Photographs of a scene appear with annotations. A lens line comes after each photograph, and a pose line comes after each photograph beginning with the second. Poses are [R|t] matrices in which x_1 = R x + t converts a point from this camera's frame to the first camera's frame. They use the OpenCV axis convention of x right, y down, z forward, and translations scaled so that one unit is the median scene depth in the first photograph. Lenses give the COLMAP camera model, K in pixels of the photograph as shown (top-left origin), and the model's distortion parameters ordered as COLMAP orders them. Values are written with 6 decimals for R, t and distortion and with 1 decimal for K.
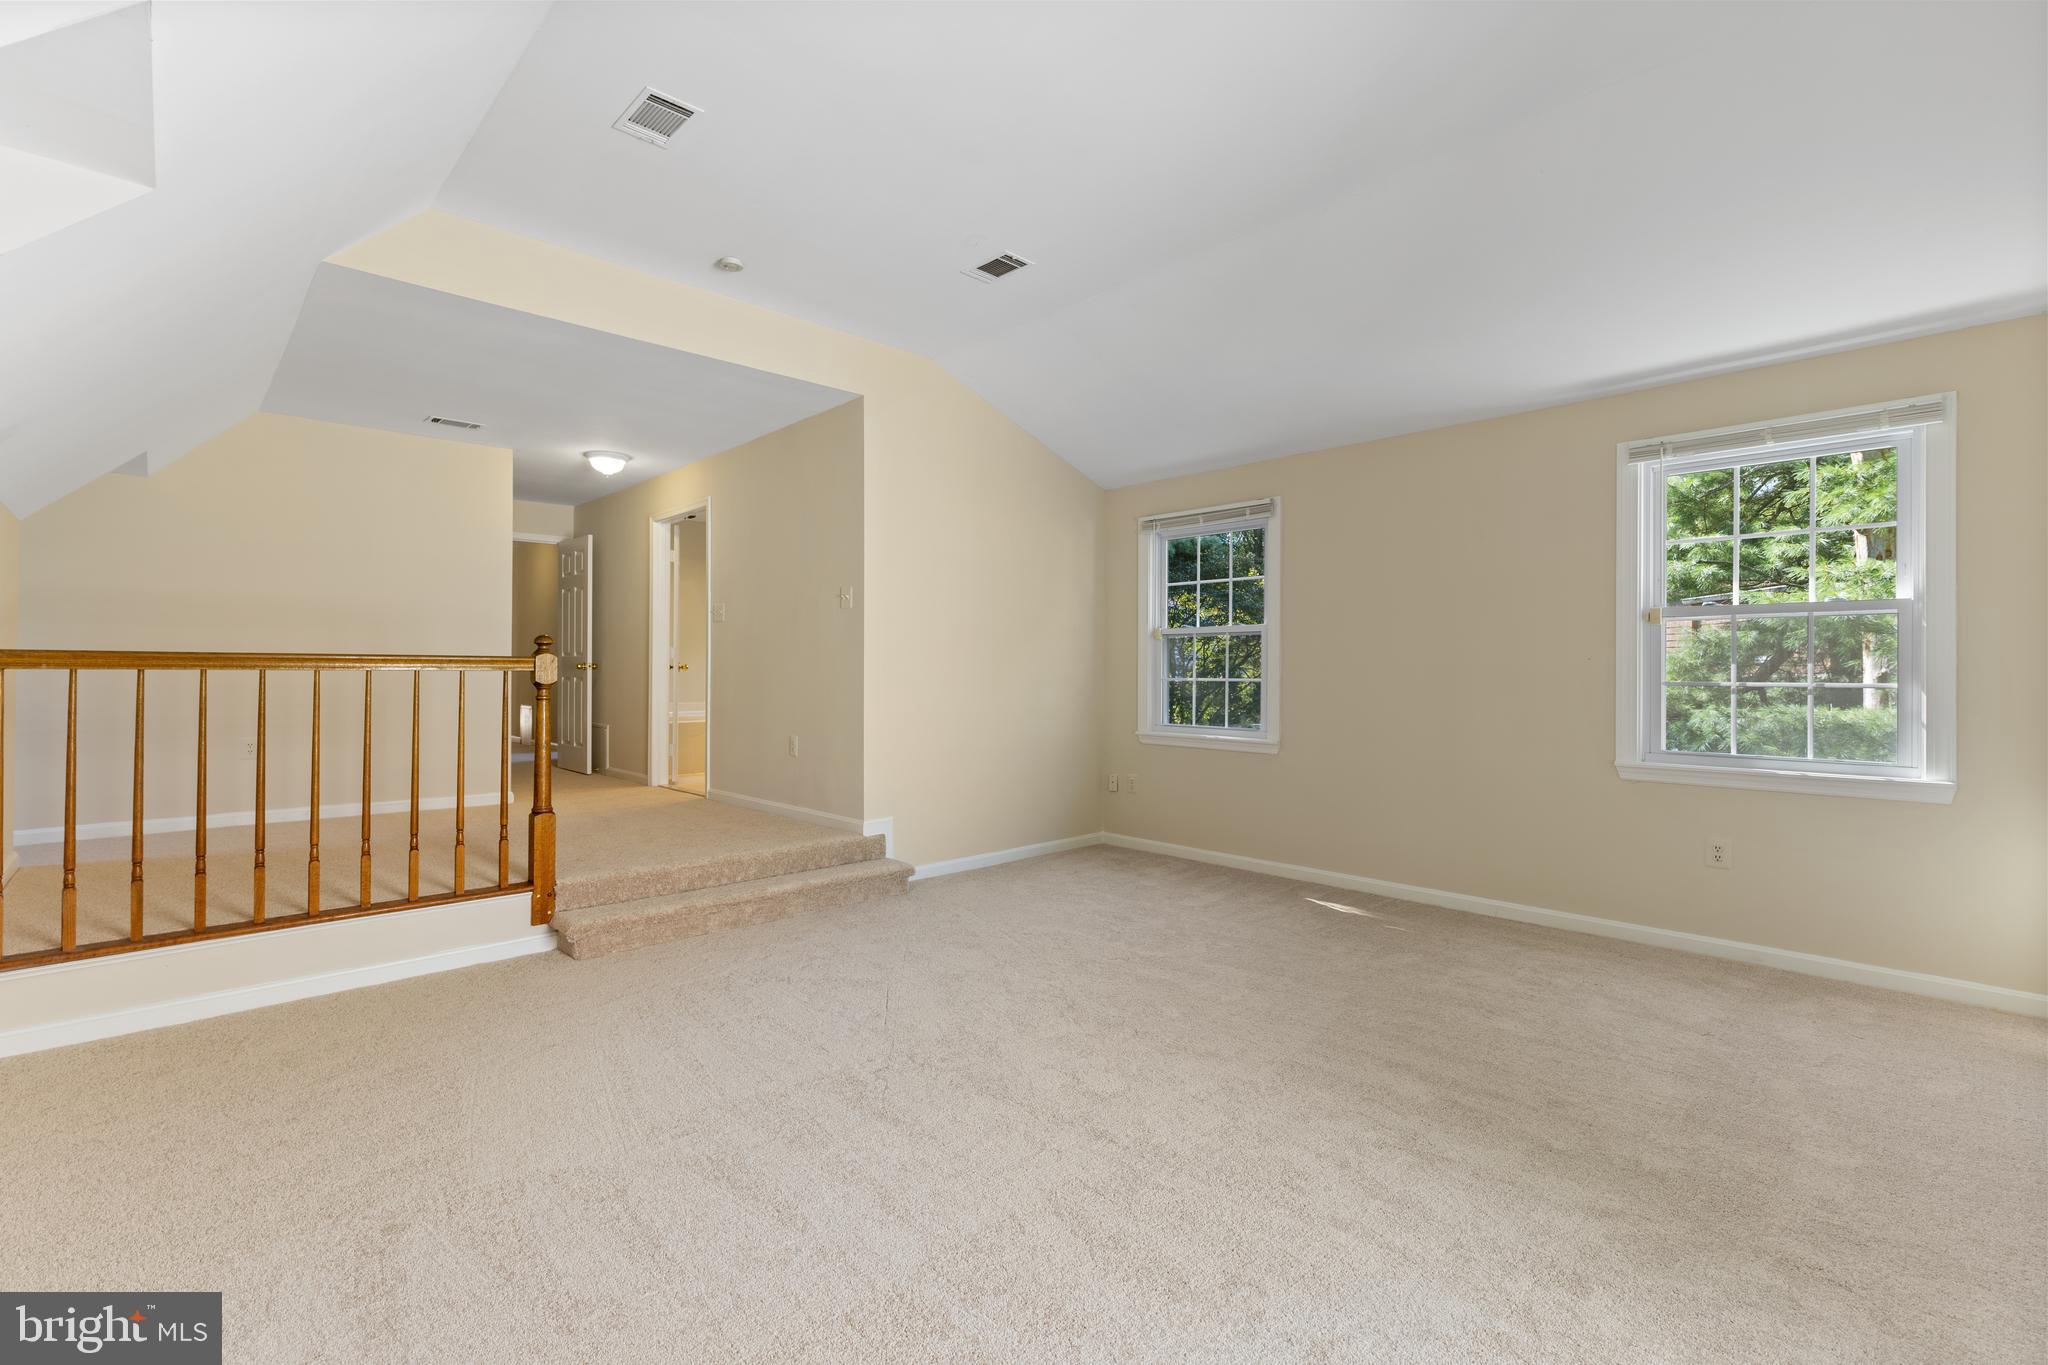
lens RADIAL K [[932.6, 0, 1023.9], [0, 932.6, 669.3], [0, 0, 1]] dist [0.017077, 0.000073]
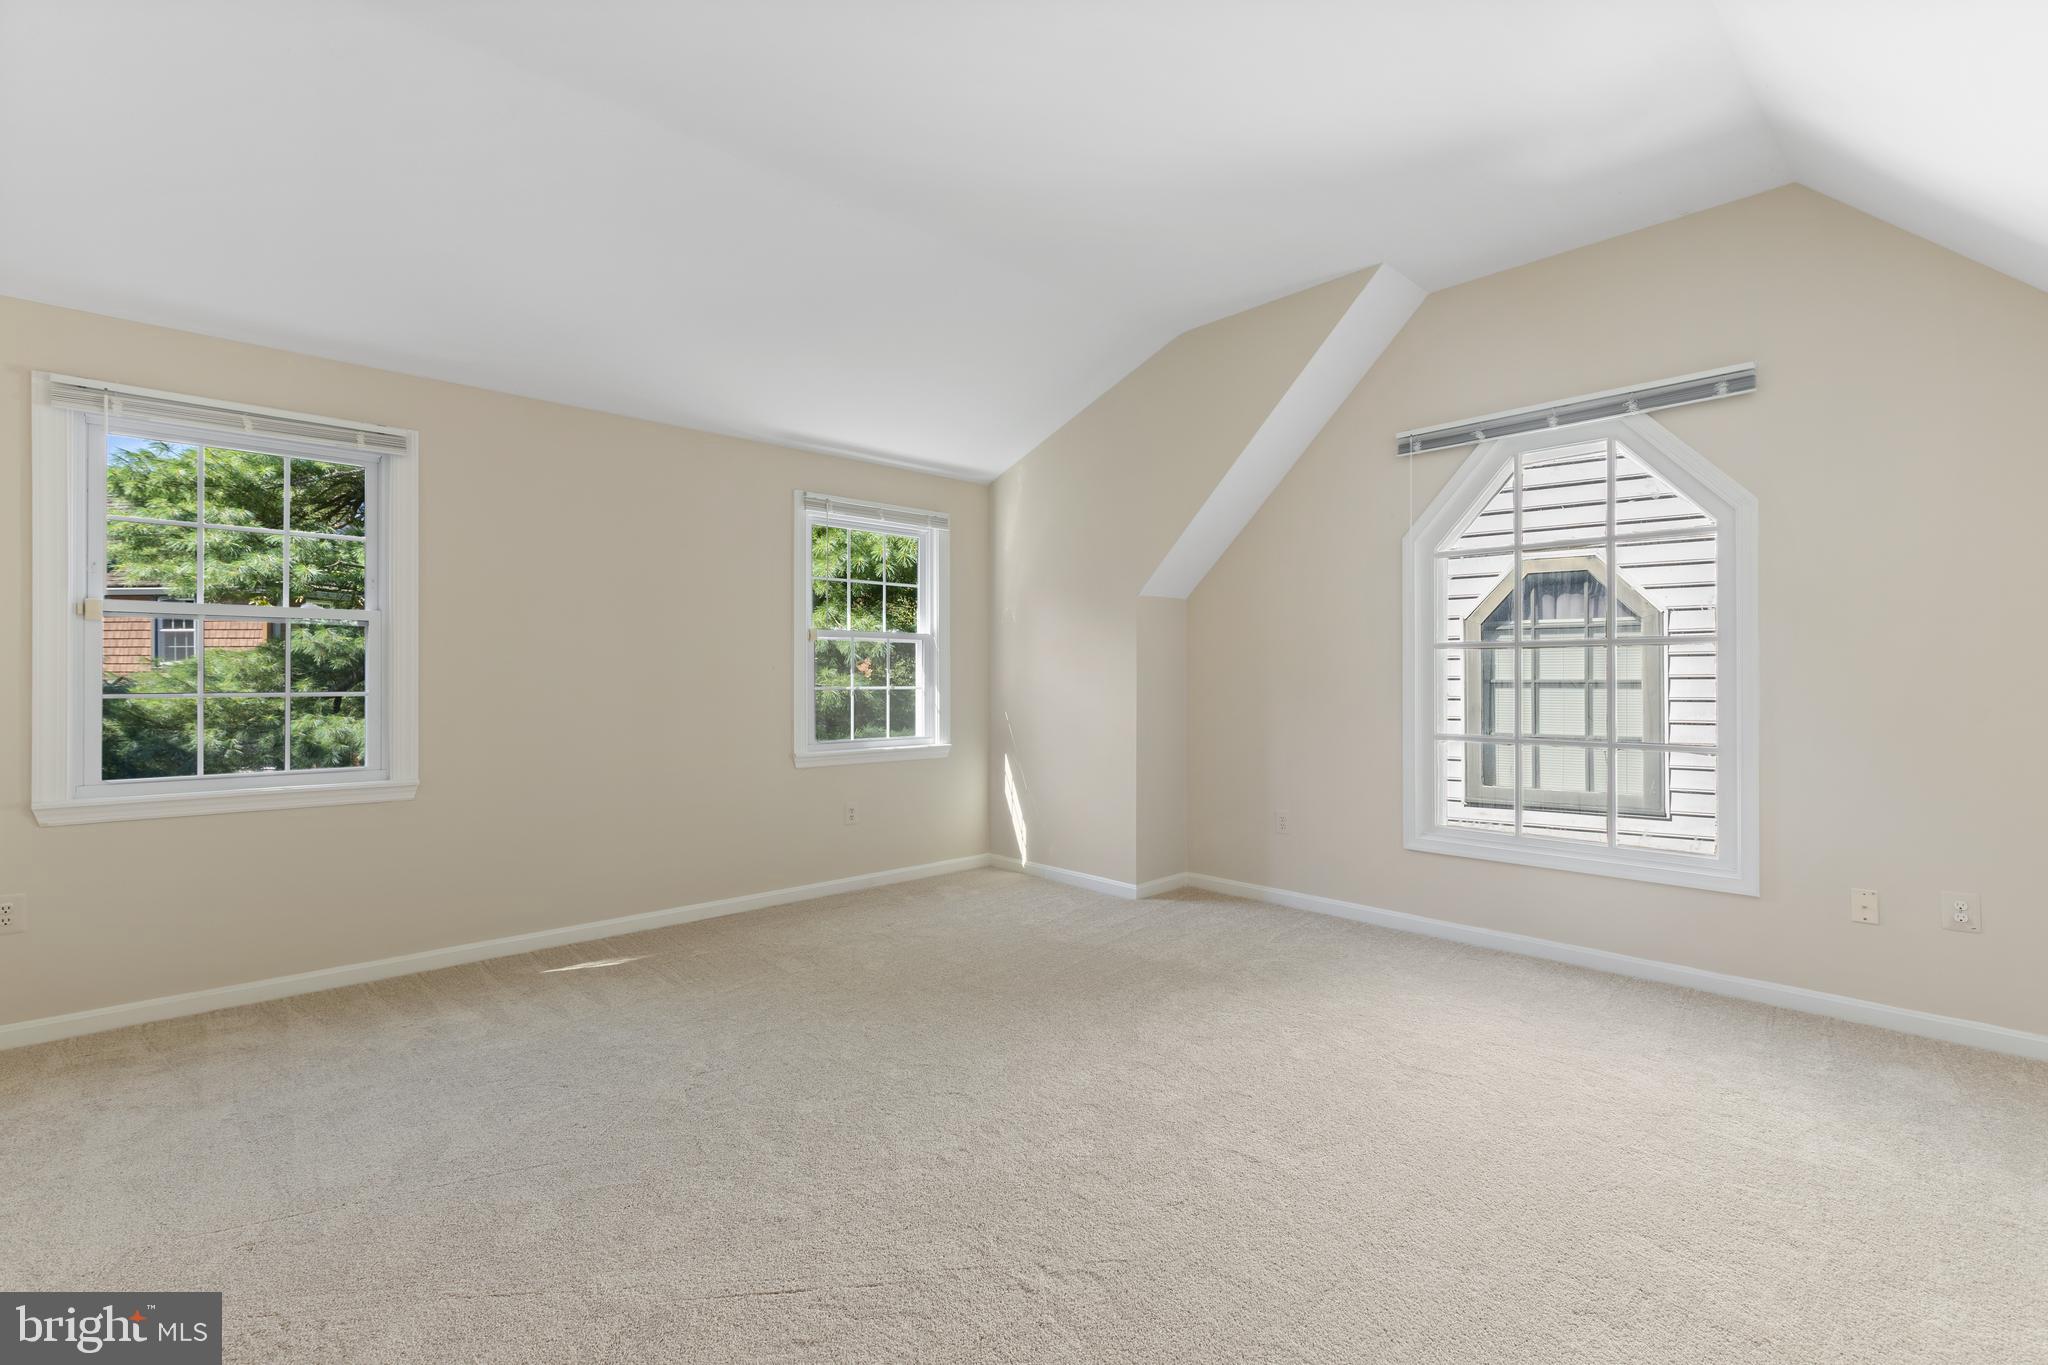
lens RADIAL K [[932.6, 0, 1021.7], [0, 932.6, 681.6], [0, 0, 1]] dist [0.017077, 0.000073]
pose [[0.002171, 0.001021, 0.999997, -0.564966], [0.004191, 0.999991, -0.001030, 0.007797], [-0.999989, 0.004194, 0.002166, 0.708906]]
